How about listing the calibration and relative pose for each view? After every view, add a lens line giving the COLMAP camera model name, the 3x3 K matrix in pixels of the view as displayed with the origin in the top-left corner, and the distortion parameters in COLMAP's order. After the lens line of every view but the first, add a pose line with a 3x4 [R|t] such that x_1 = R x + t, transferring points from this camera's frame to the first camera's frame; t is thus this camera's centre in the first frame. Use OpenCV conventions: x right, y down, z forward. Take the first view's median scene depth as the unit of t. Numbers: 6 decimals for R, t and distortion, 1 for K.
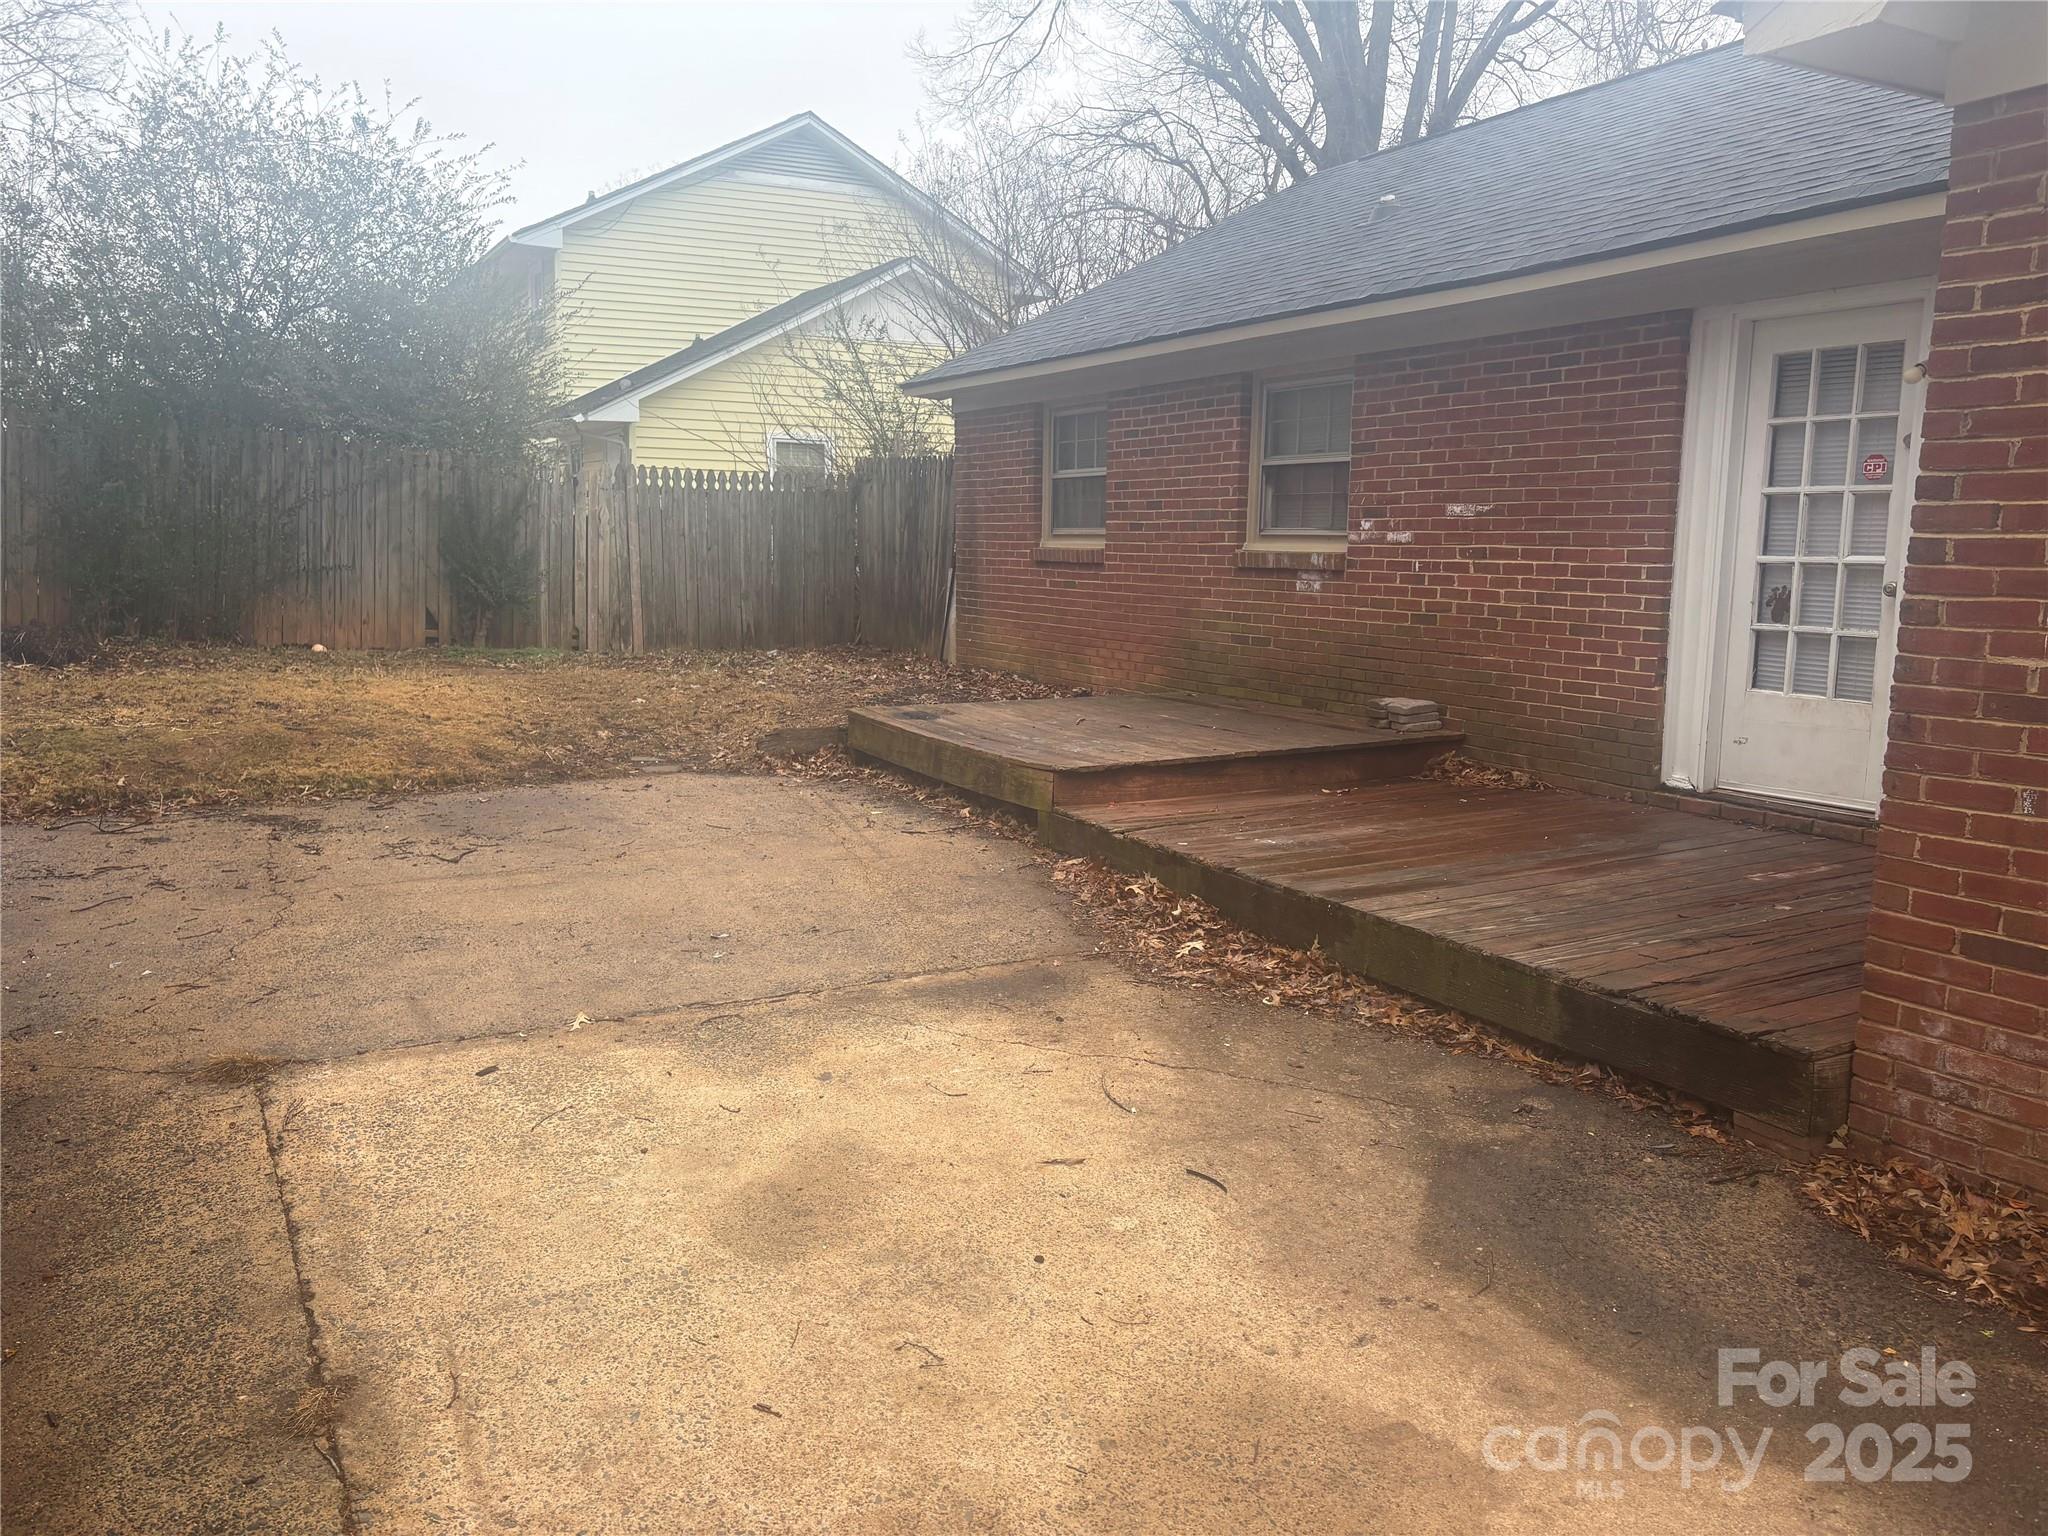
lens RADIAL K [[1549.9, 0, 1028.1], [0, 1549.9, 769.2], [0, 0, 1]] dist [0.011837, -0.000502]
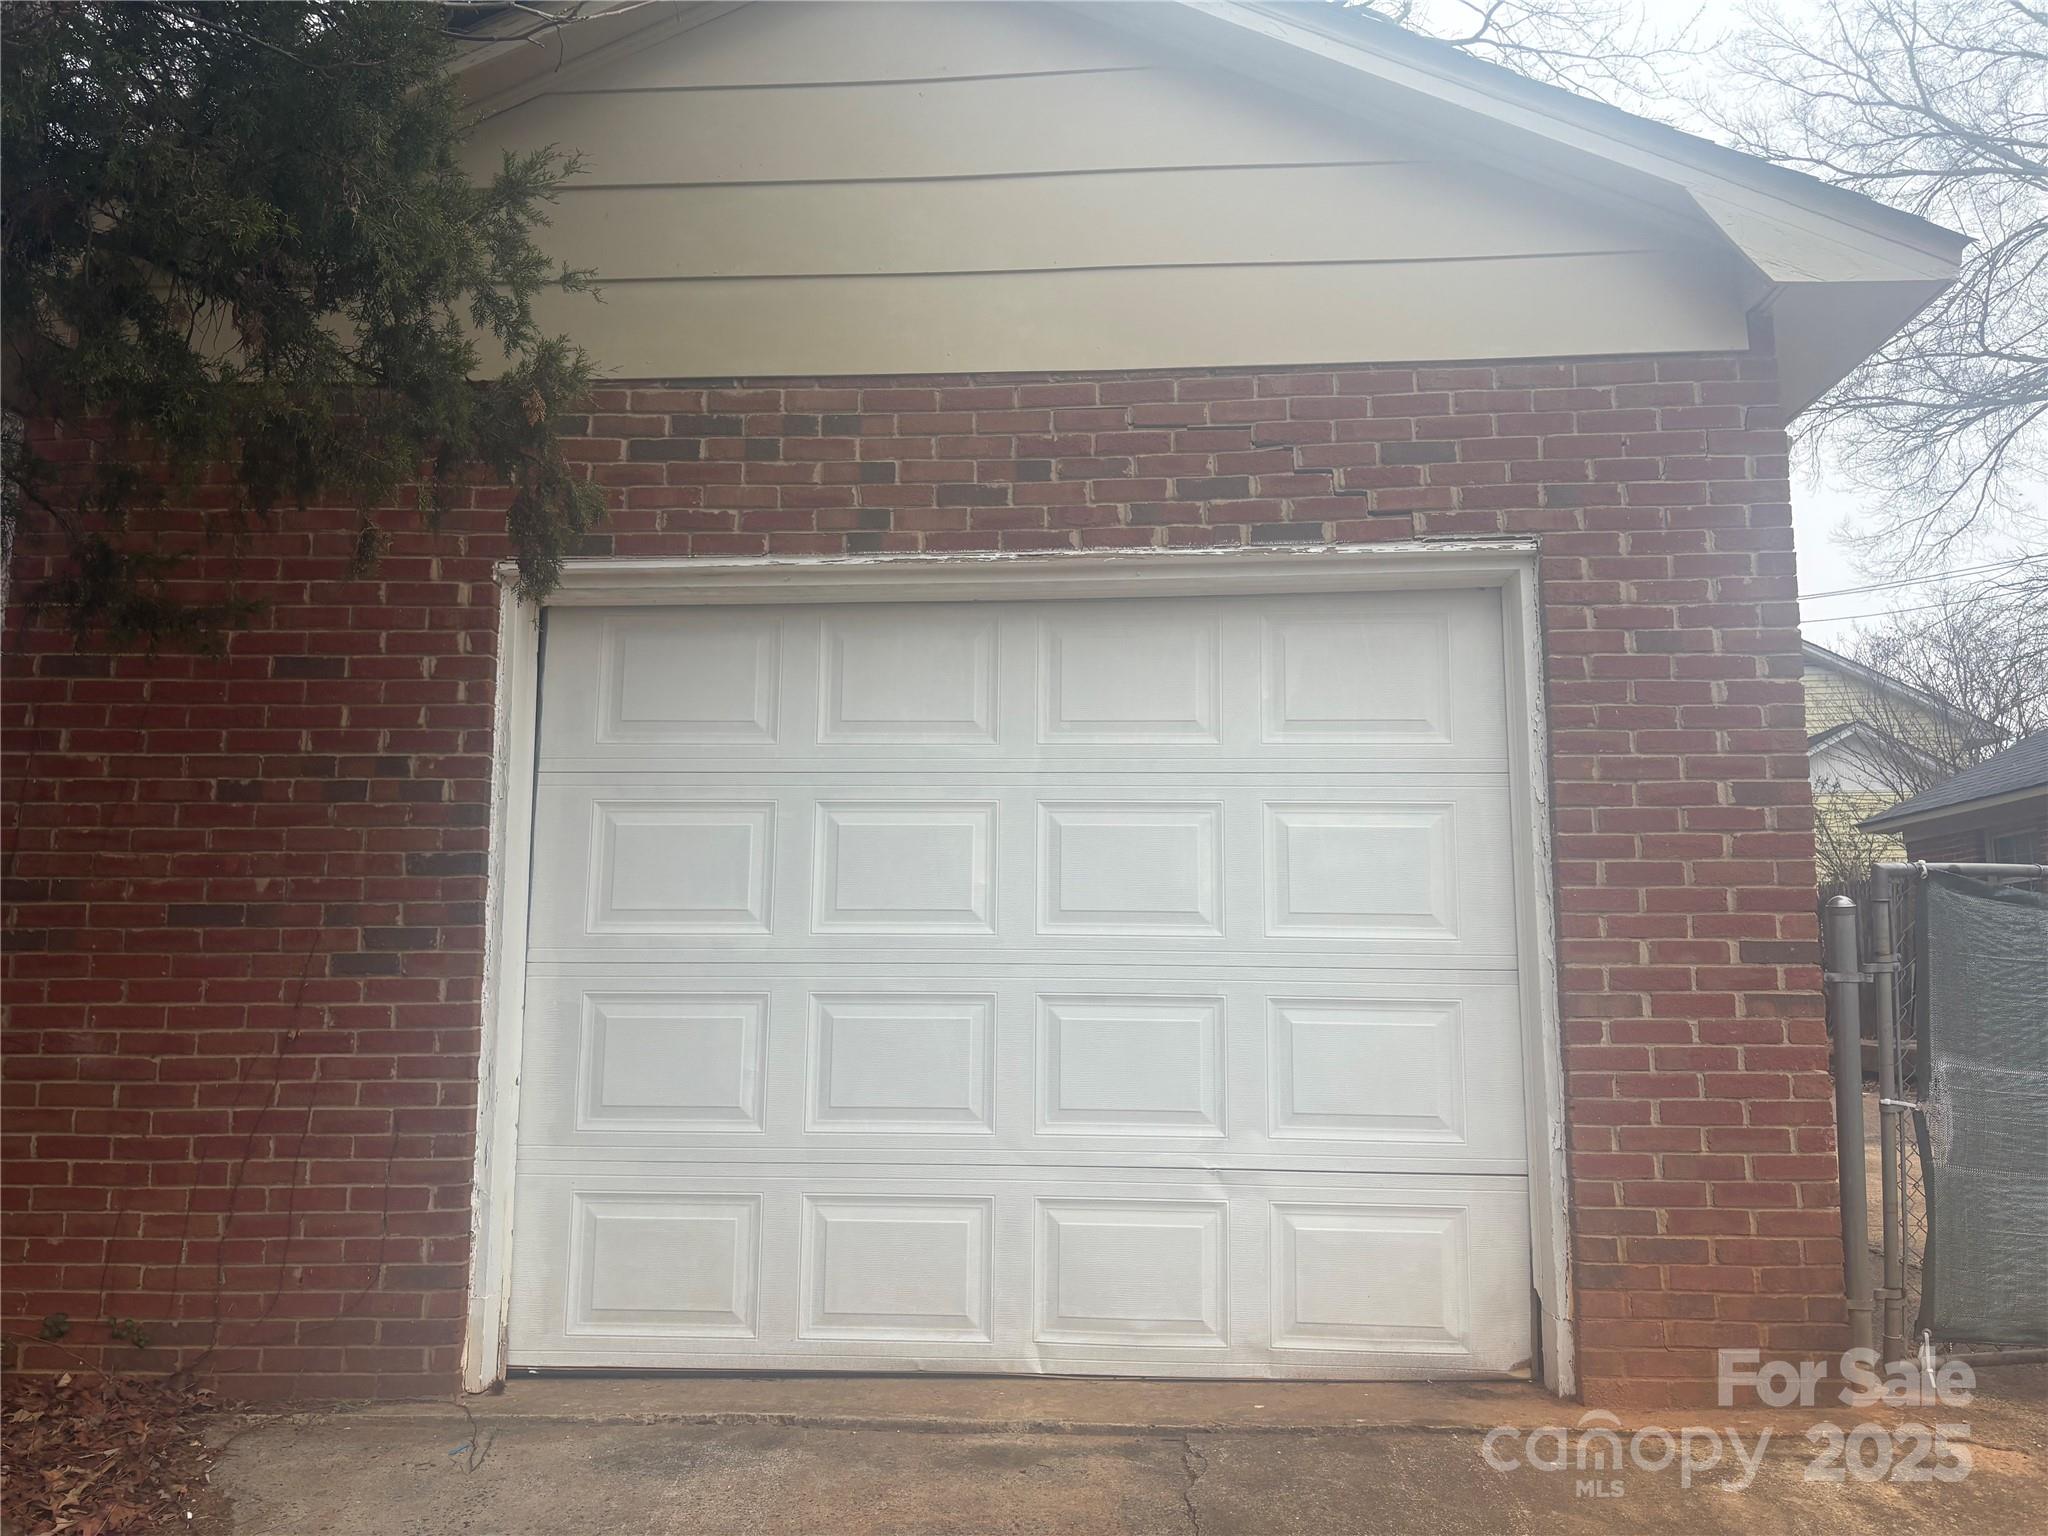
lens RADIAL K [[1549.9, 0, 1021.1], [0, 1549.9, 782.2], [0, 0, 1]] dist [0.011837, -0.000502]
pose [[0.842650, -0.087369, -0.531327, 0.015311], [-0.069064, 0.961062, -0.267563, 0.074079], [0.534015, 0.262158, 0.803805, -0.277505]]
